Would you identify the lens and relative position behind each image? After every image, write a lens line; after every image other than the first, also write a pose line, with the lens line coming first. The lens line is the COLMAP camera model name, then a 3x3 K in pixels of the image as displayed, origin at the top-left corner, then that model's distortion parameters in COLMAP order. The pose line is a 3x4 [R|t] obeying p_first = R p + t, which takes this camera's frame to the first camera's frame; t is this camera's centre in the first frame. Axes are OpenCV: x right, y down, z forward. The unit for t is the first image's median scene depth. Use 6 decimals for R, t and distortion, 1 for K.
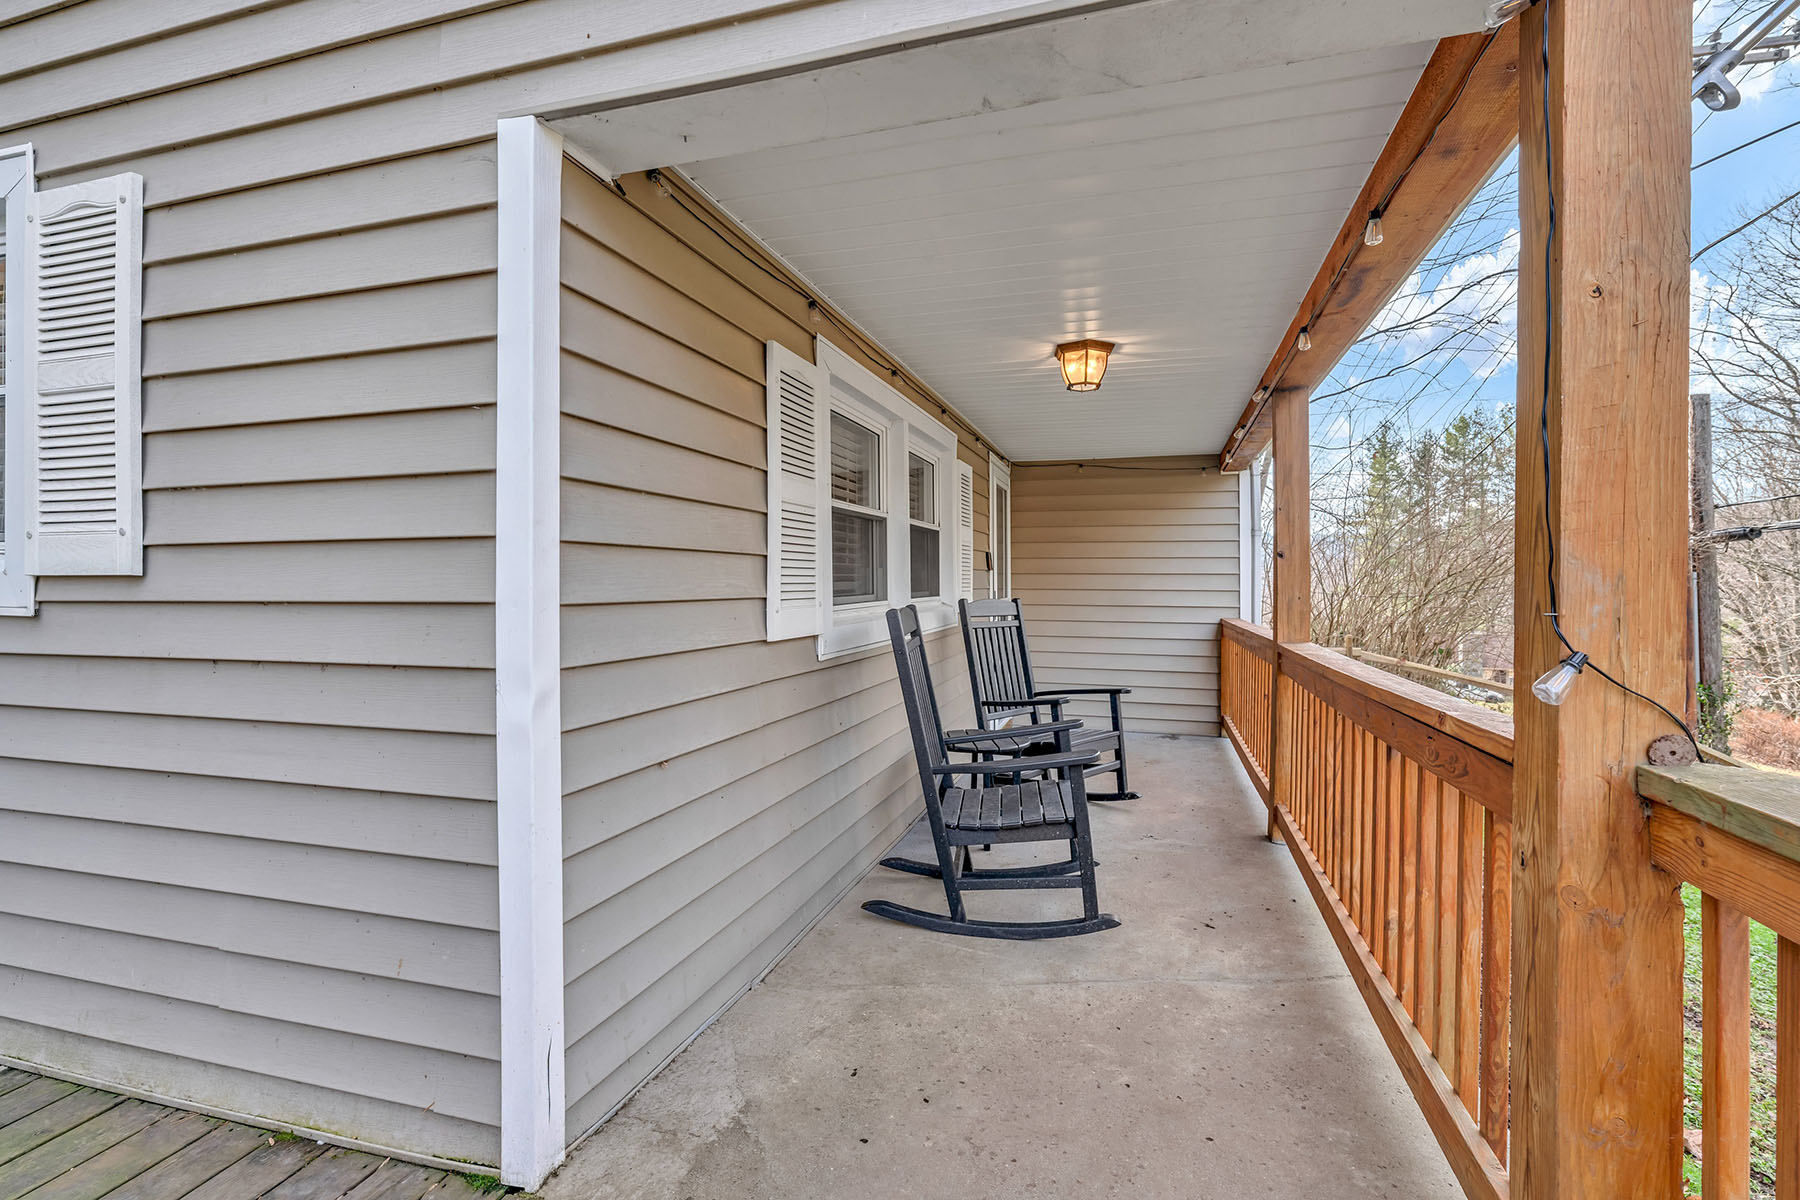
lens RADIAL K [[828.6, 0, 899.3], [0, 828.6, 580.5], [0, 0, 1]] dist [-0.000111, 0.000251]
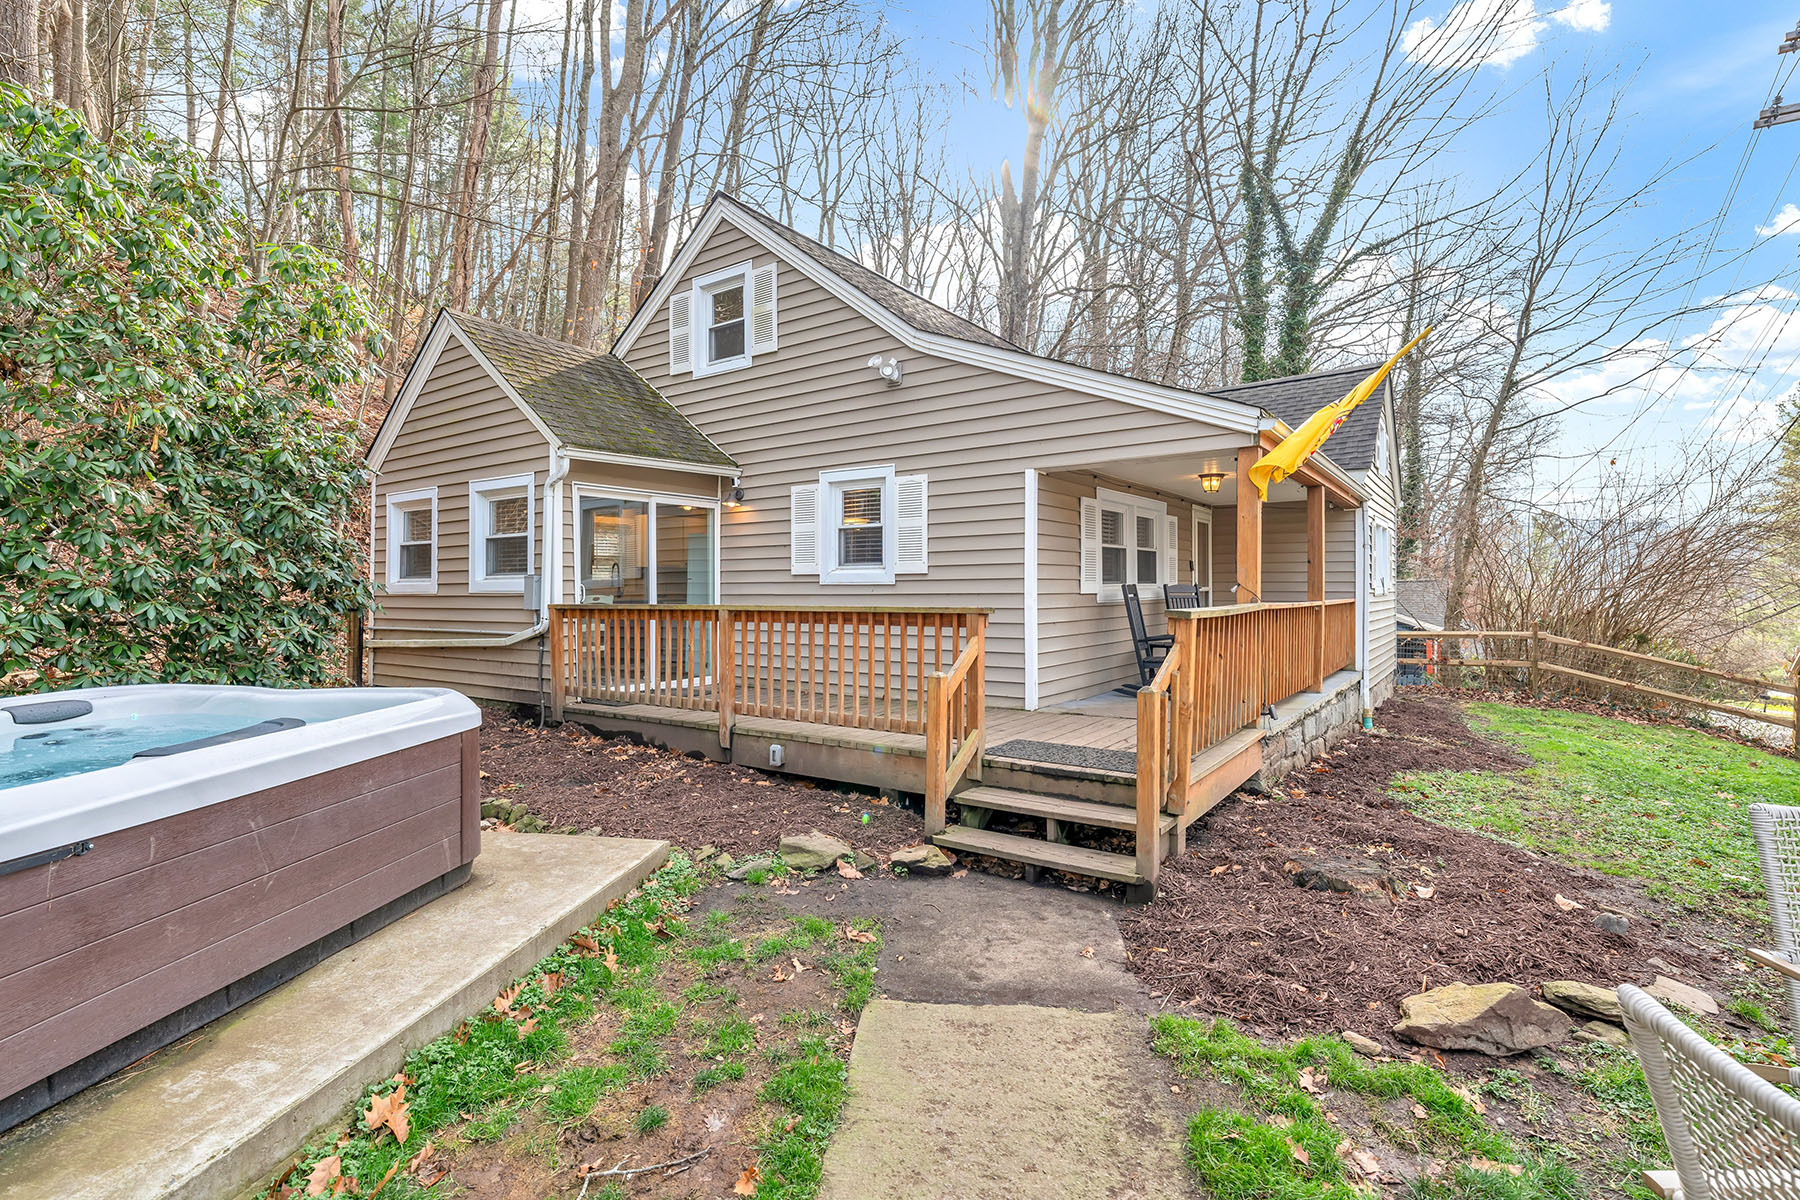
lens RADIAL K [[852.5, 0, 892.1], [0, 852.5, 608.7], [0, 0, 1]] dist [0.000966, -0.000107]
pose [[0.949426, 0.002814, -0.313978, 0.178019], [0.005491, 0.999658, 0.025562, 0.046991], [0.313942, -0.025993, 0.949086, -2.345202]]
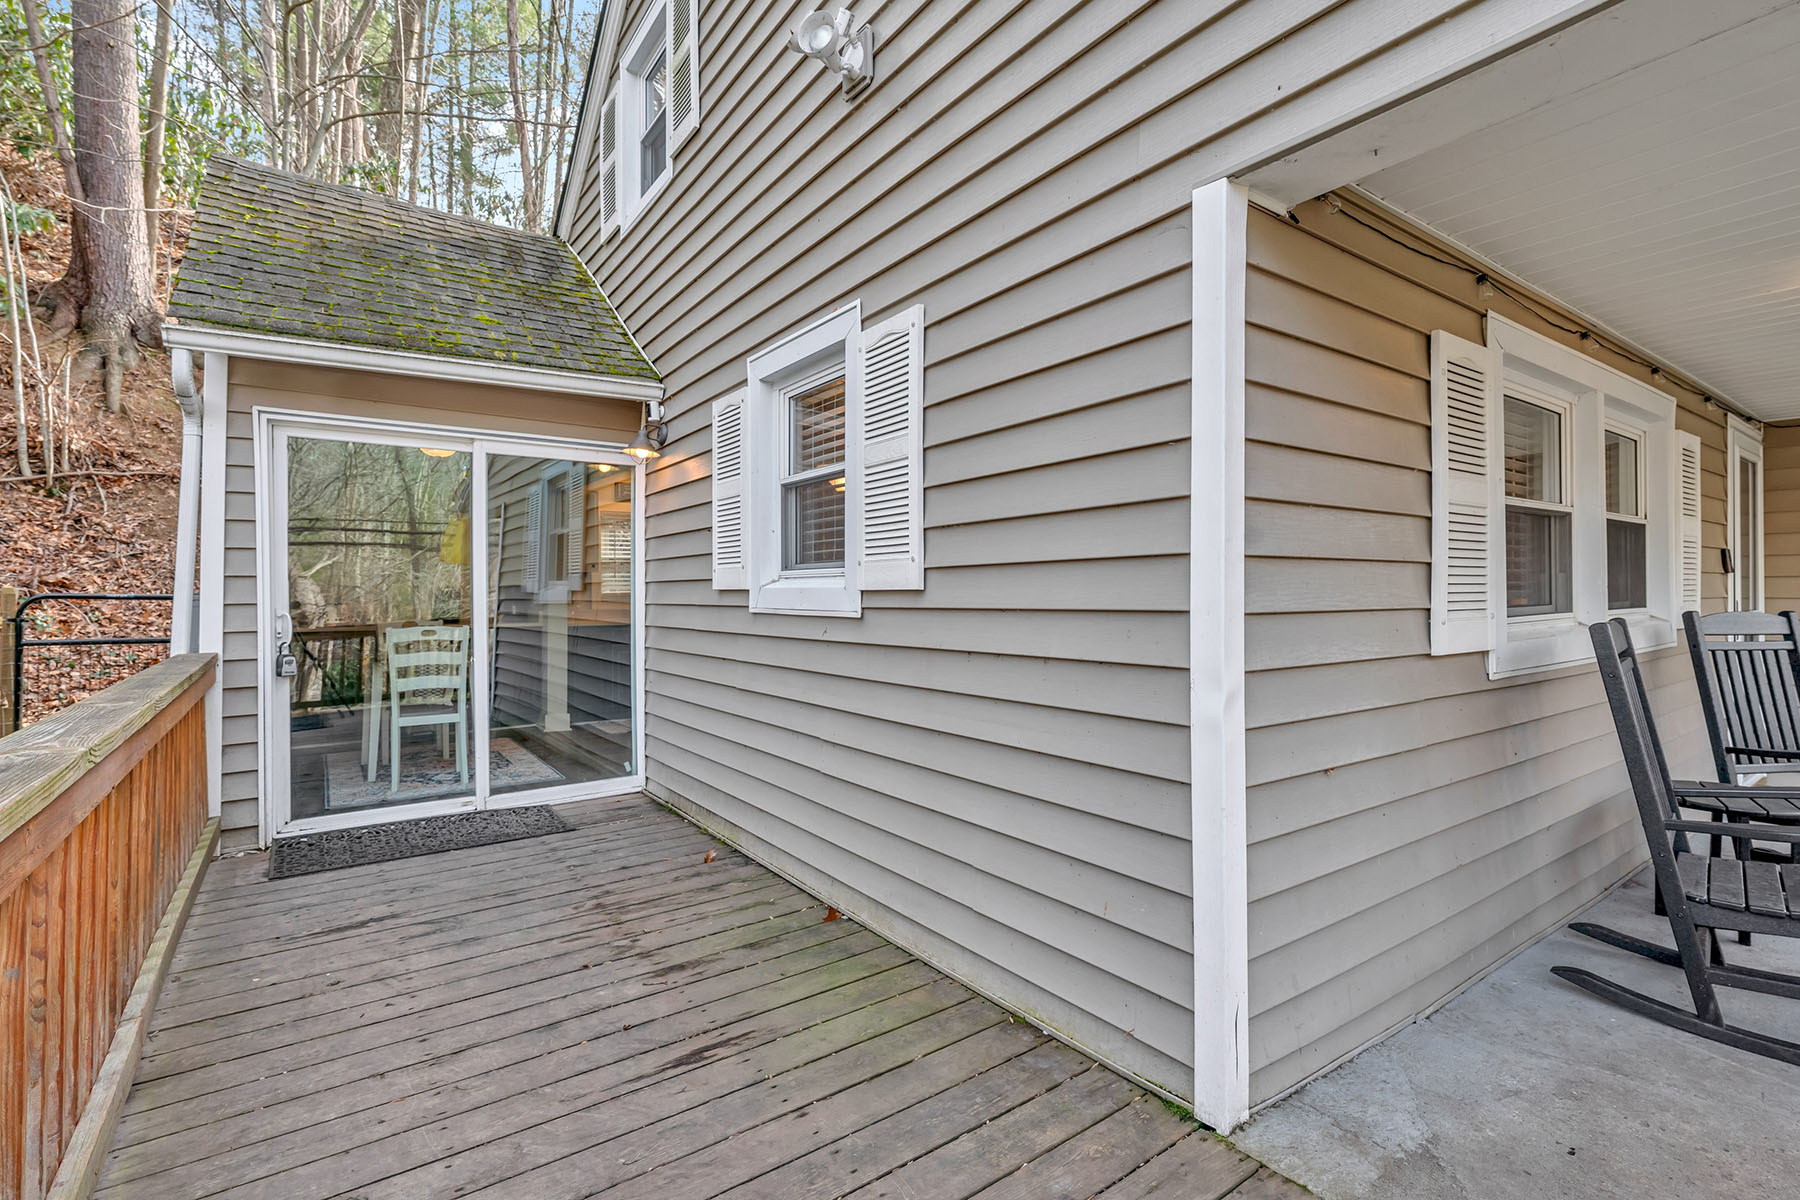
lens RADIAL K [[826.4, 0, 899.0], [0, 826.4, 595.3], [0, 0, 1]] dist [0.000173, 0.000365]
pose [[0.793167, -0.003048, -0.608997, -0.072927], [0.007356, 0.999962, 0.004576, -0.002582], [0.608960, -0.008109, 0.793159, -0.104673]]
